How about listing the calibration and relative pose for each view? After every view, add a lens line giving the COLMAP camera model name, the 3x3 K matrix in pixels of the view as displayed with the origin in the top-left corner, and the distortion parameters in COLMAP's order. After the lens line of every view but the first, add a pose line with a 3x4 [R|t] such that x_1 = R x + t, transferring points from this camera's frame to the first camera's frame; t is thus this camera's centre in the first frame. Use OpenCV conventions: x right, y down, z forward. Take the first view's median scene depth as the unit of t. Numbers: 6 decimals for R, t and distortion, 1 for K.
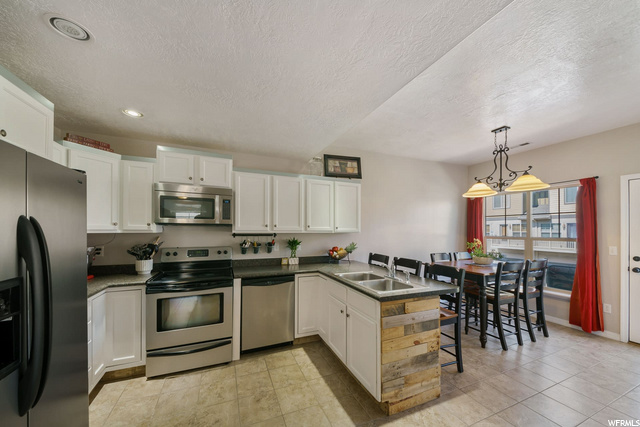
lens RADIAL K [[230.2, 0, 322.8], [0, 230.2, 228.1], [0, 0, 1]] dist [0.002890, -0.000242]
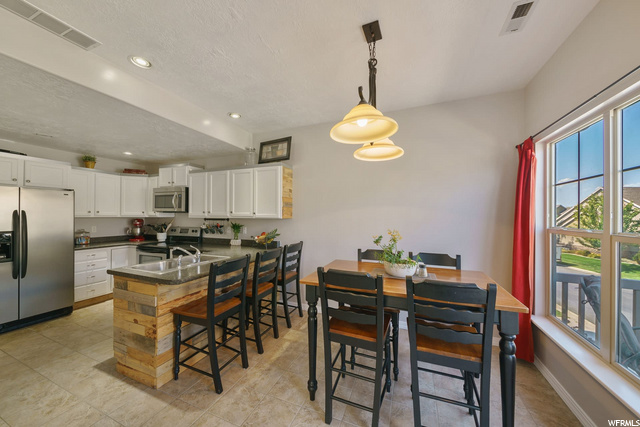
lens RADIAL K [[230.2, 0, 319.1], [0, 230.2, 215.2], [0, 0, 1]] dist [0.002890, -0.000242]
pose [[0.700282, -0.000439, -0.713866, 1.032640], [0.003912, 0.999987, 0.003223, 0.004610], [0.713856, -0.005049, 0.700275, 0.505262]]
